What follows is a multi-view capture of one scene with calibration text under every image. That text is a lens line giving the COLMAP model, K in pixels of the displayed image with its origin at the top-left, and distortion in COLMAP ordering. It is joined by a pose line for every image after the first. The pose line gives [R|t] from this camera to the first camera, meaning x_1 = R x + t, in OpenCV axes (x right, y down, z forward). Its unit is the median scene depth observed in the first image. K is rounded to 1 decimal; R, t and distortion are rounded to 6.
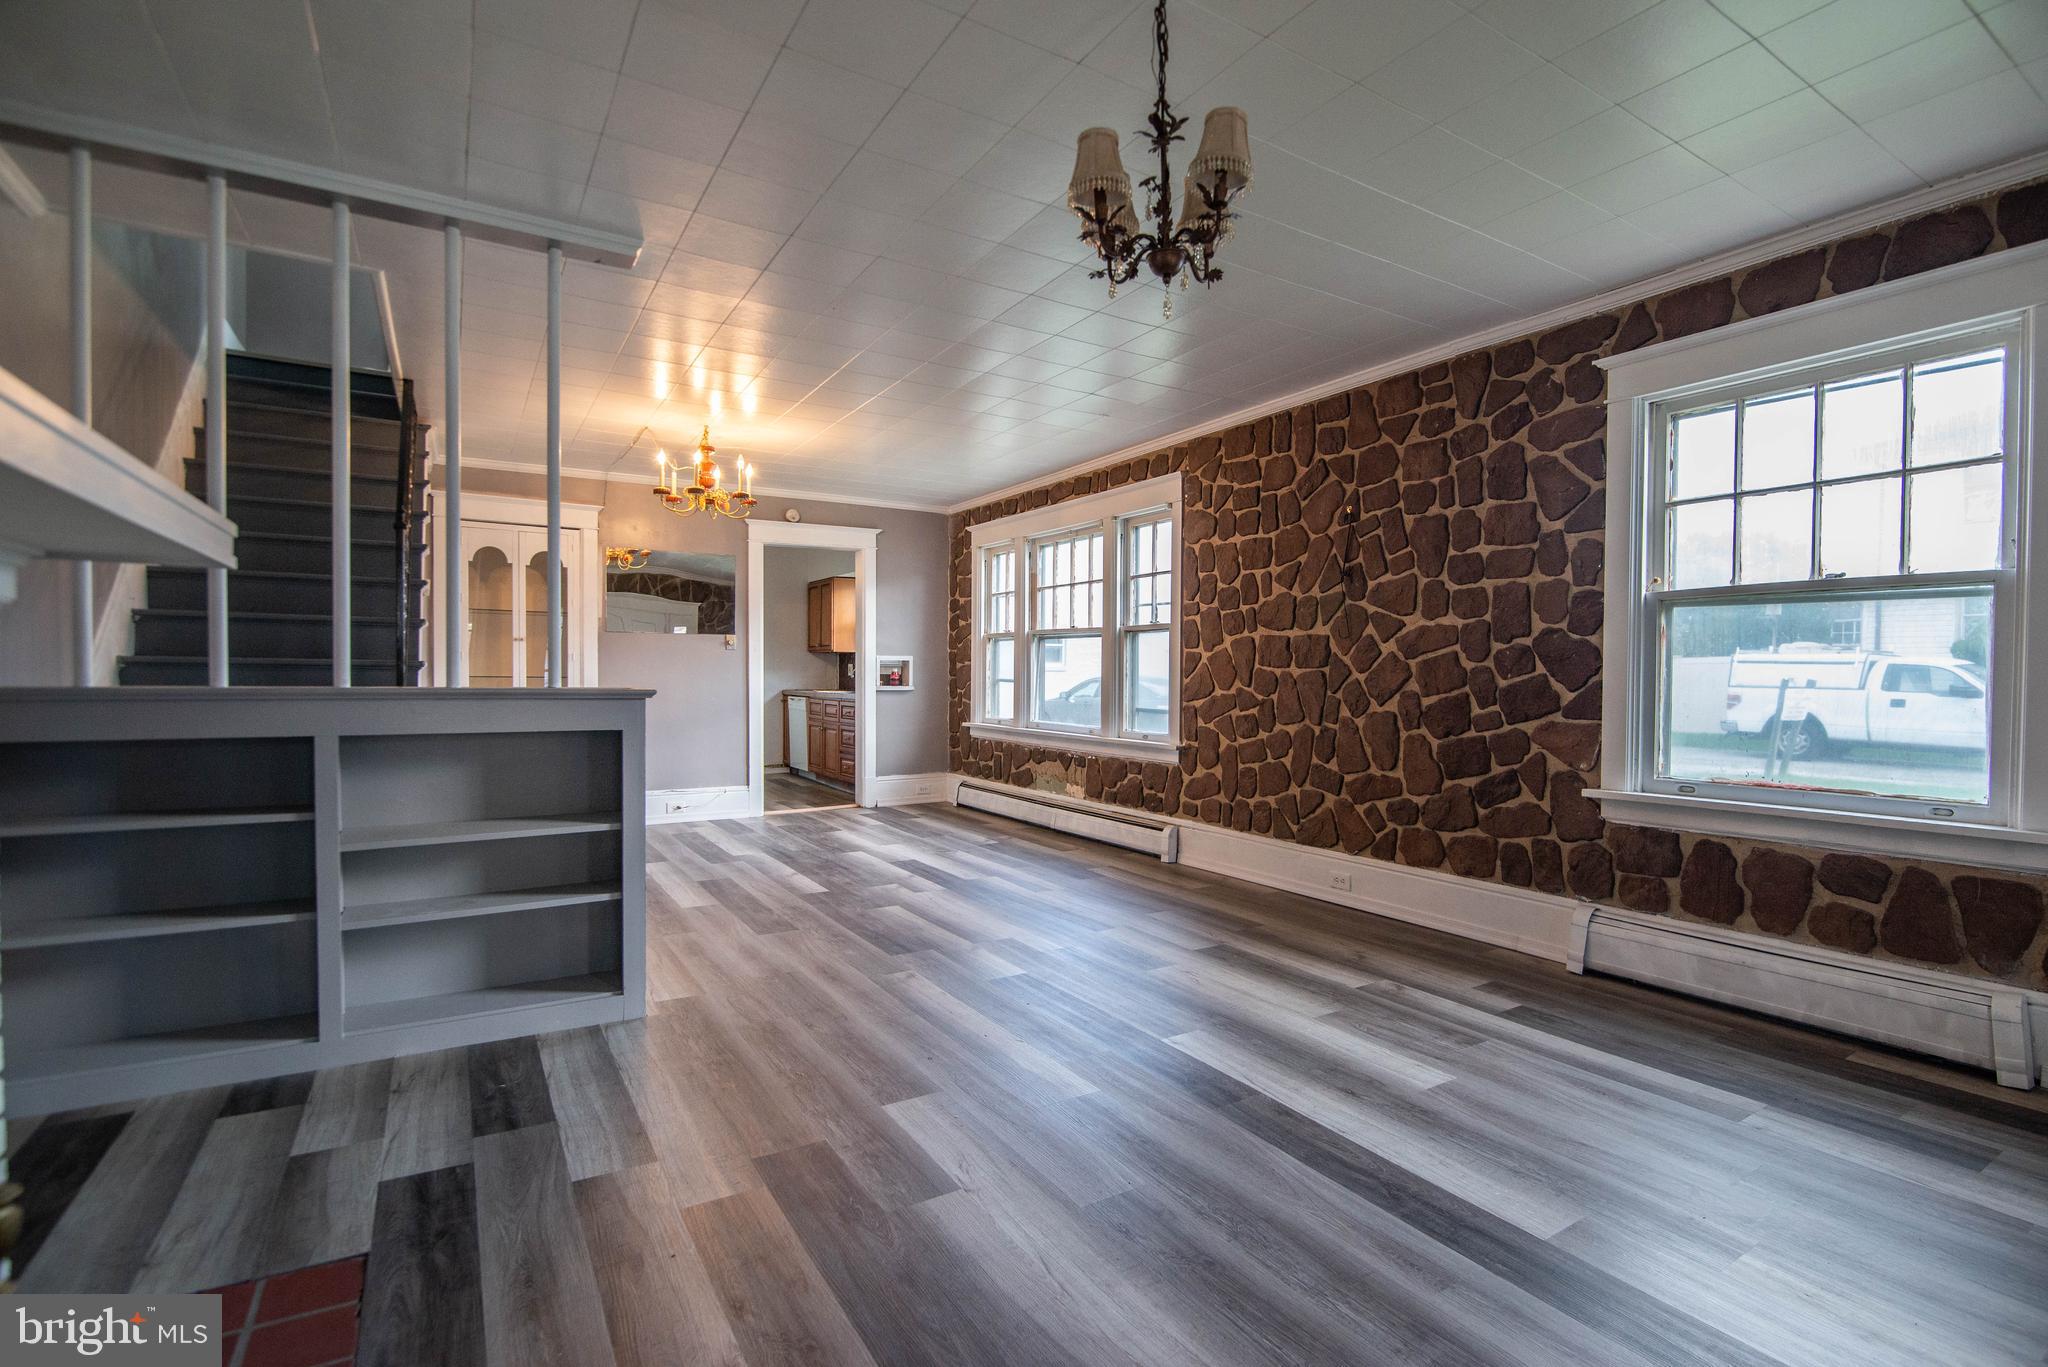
lens RADIAL K [[954.9, 0, 1052.1], [0, 954.9, 690.8], [0, 0, 1]] dist [-0.022035, 0.000056]
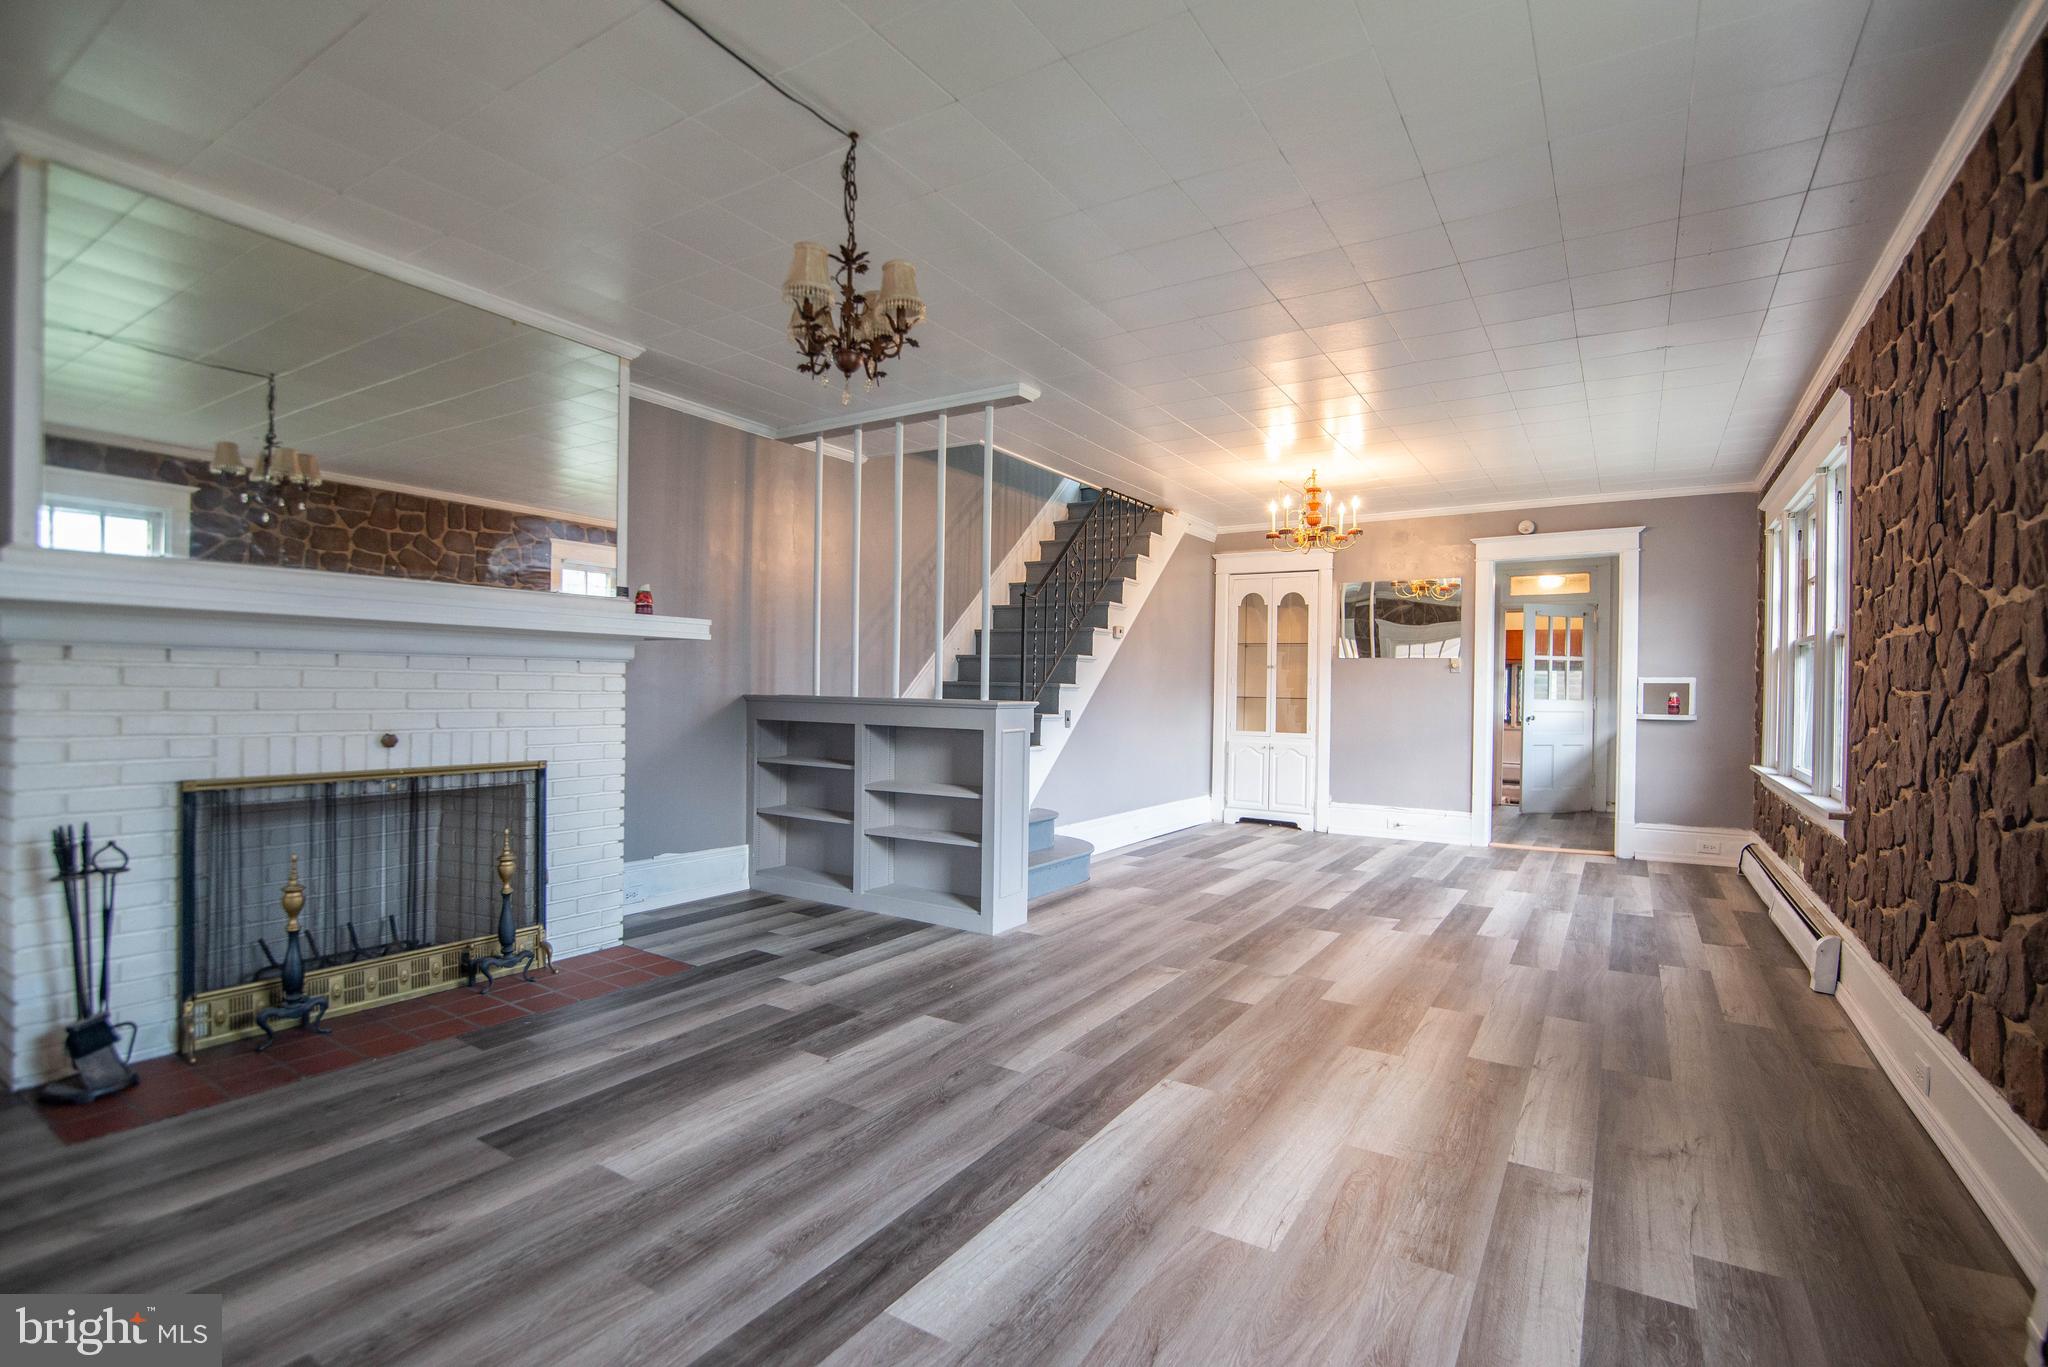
lens RADIAL K [[943.6, 0, 1034.7], [0, 943.6, 697.1], [0, 0, 1]] dist [-0.020895, 0.001001]
pose [[0.426153, 0.007594, -0.904619, 0.657291], [-0.027326, 0.999617, -0.004481, -0.003855], [0.904238, 0.026629, 0.426197, 0.345273]]
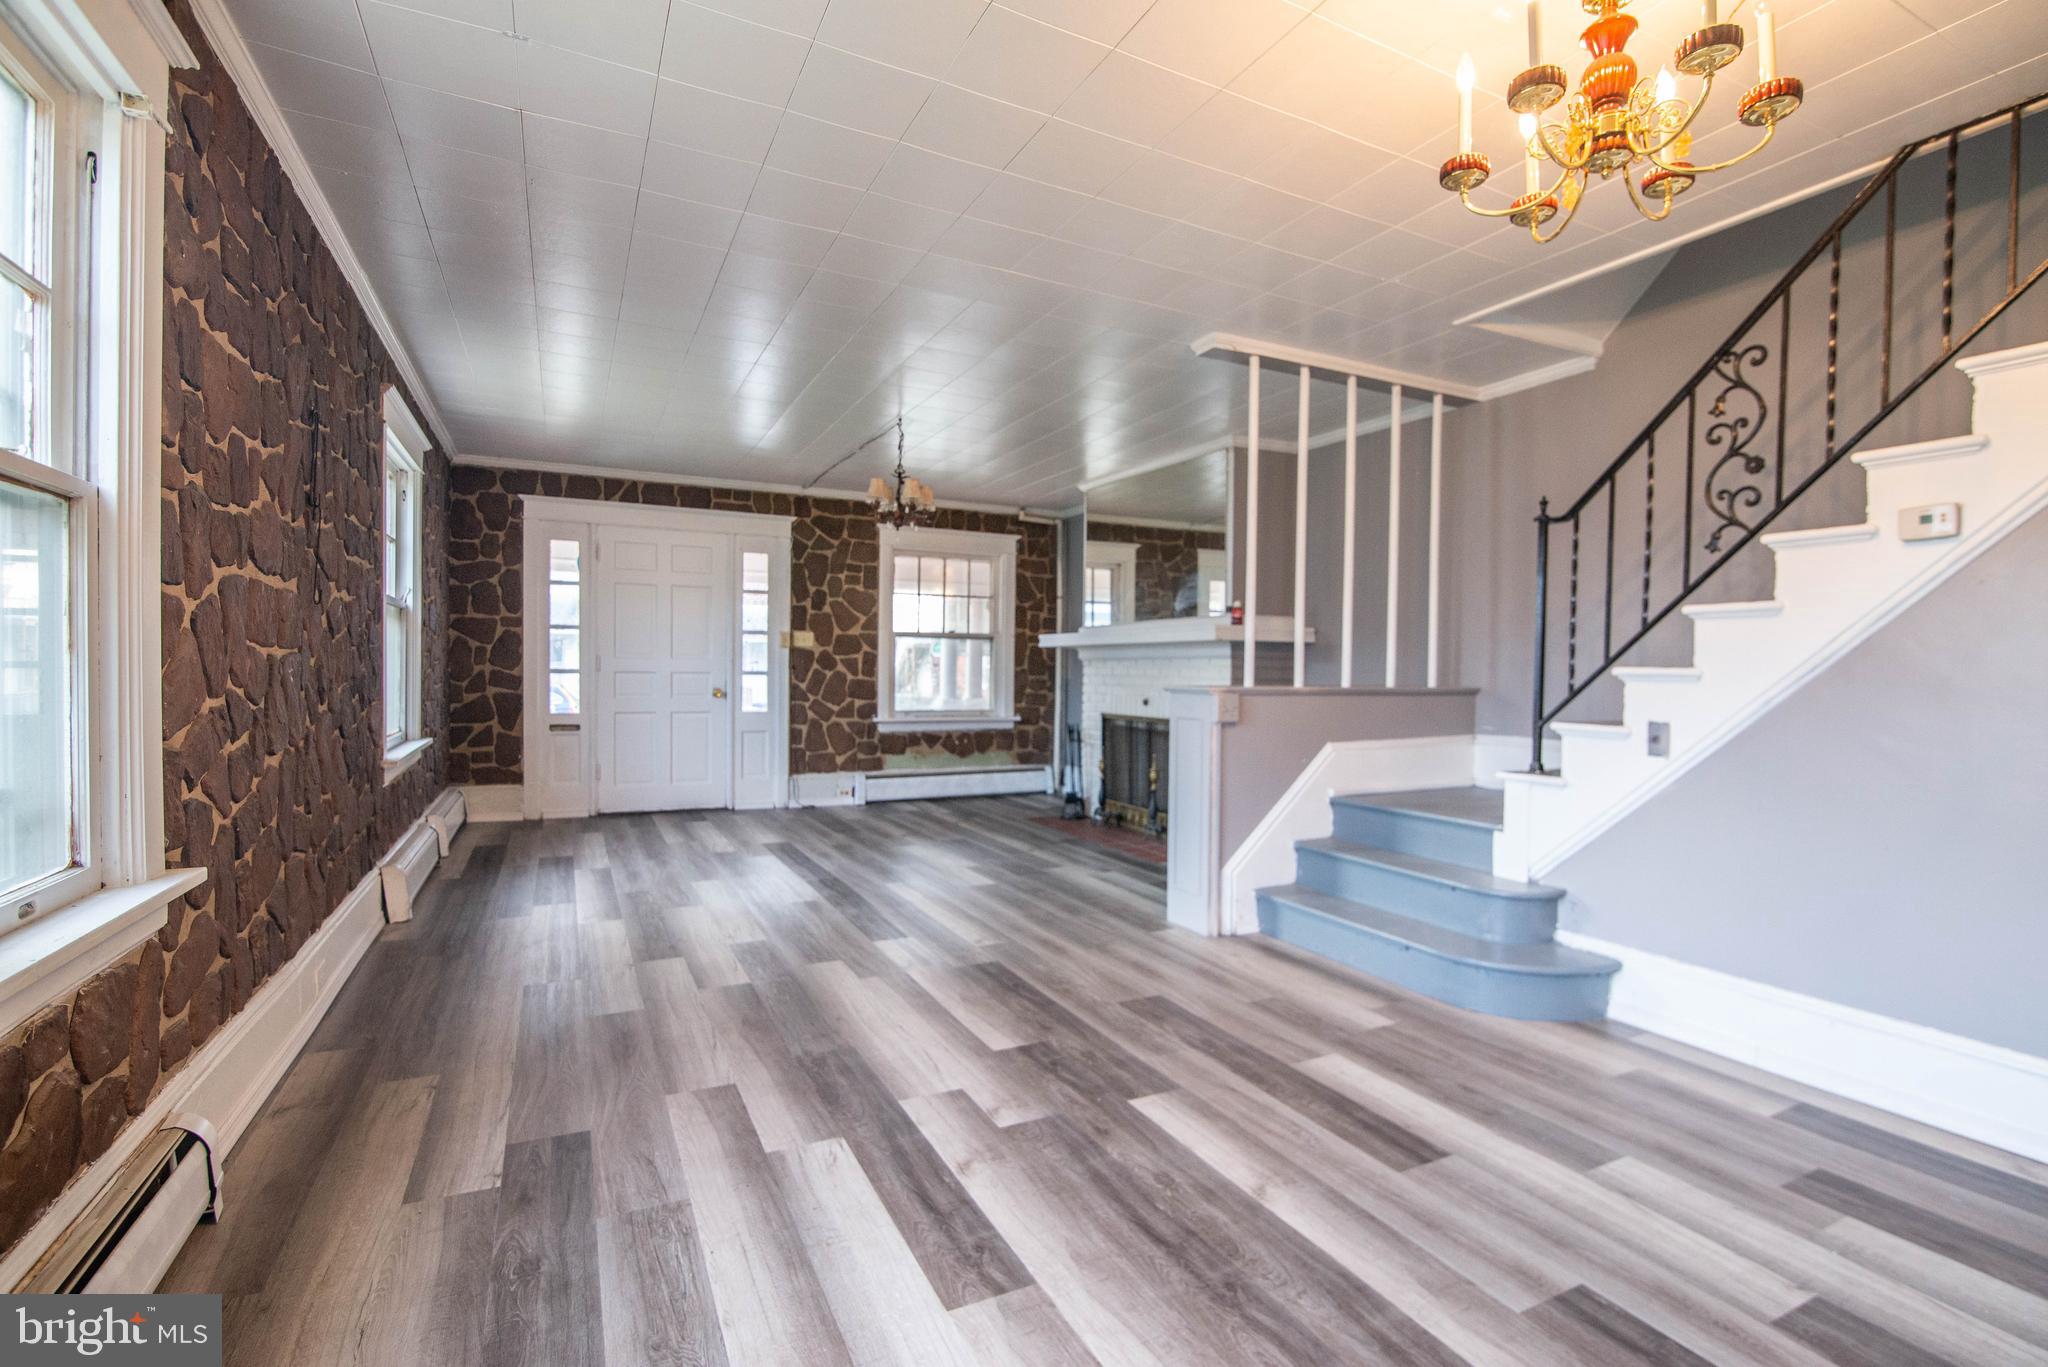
lens RADIAL K [[943.6, 0, 1034.7], [0, 943.6, 697.1], [0, 0, 1]] dist [-0.020895, 0.001001]
pose [[-0.994436, -0.022990, 0.102802, -0.281411], [-0.018367, 0.998787, 0.045692, -0.034291], [-0.103727, 0.043550, -0.993652, 1.823360]]
